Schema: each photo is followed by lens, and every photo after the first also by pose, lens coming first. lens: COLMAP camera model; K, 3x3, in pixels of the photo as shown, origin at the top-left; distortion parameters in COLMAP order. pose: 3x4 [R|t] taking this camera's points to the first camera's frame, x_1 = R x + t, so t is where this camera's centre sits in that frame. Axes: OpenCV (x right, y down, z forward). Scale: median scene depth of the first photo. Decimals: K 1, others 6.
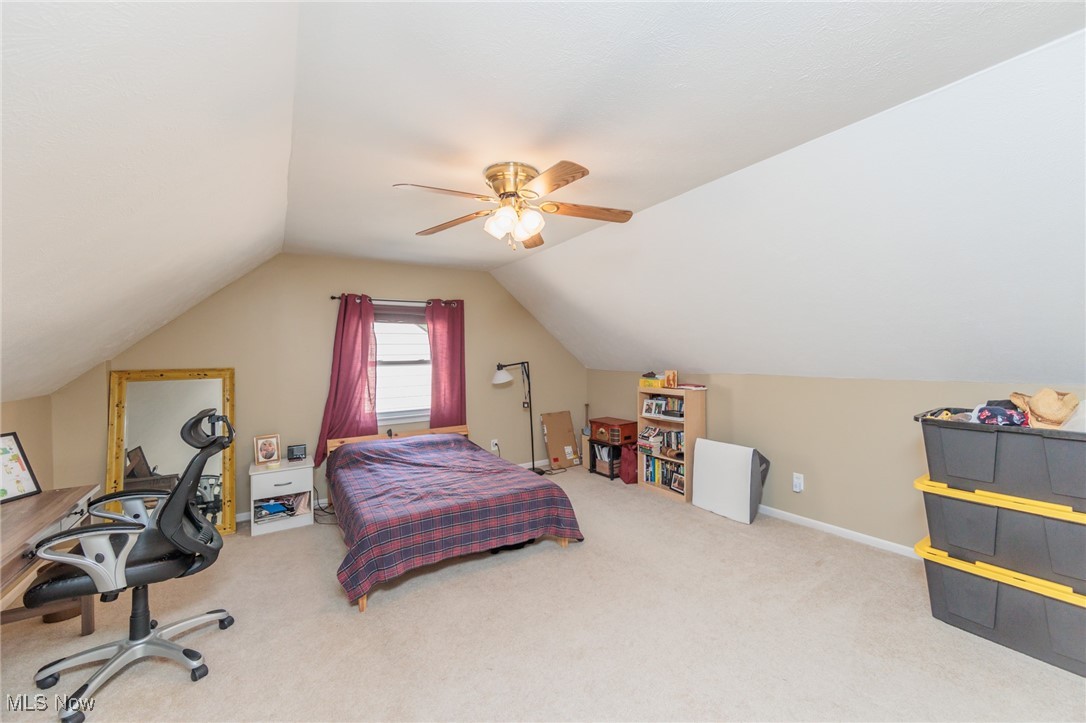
lens RADIAL K [[426.6, 0, 543.9], [0, 426.6, 348.7], [0, 0, 1]] dist [0.000056, -0.000284]
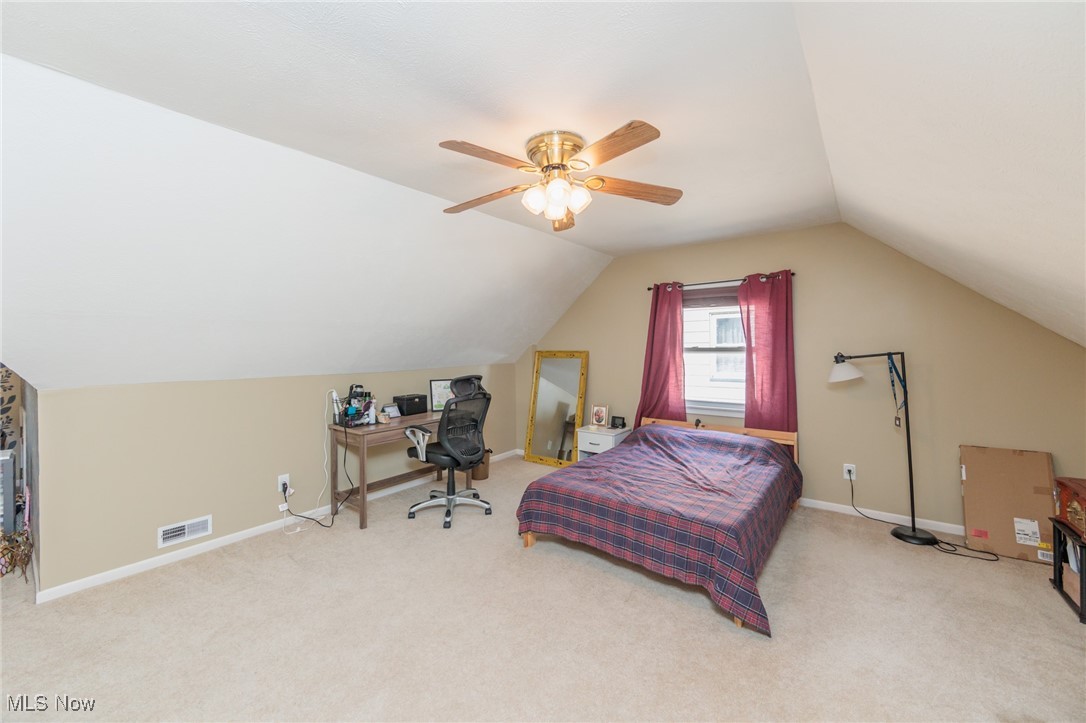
lens RADIAL K [[426.6, 0, 543.9], [0, 426.6, 348.7], [0, 0, 1]] dist [0.000056, -0.000284]
pose [[0.334295, 0.017880, -0.942299, 0.432559], [0.017056, 0.999542, 0.025017, 0.001365], [0.942314, -0.024435, 0.333836, 0.365455]]
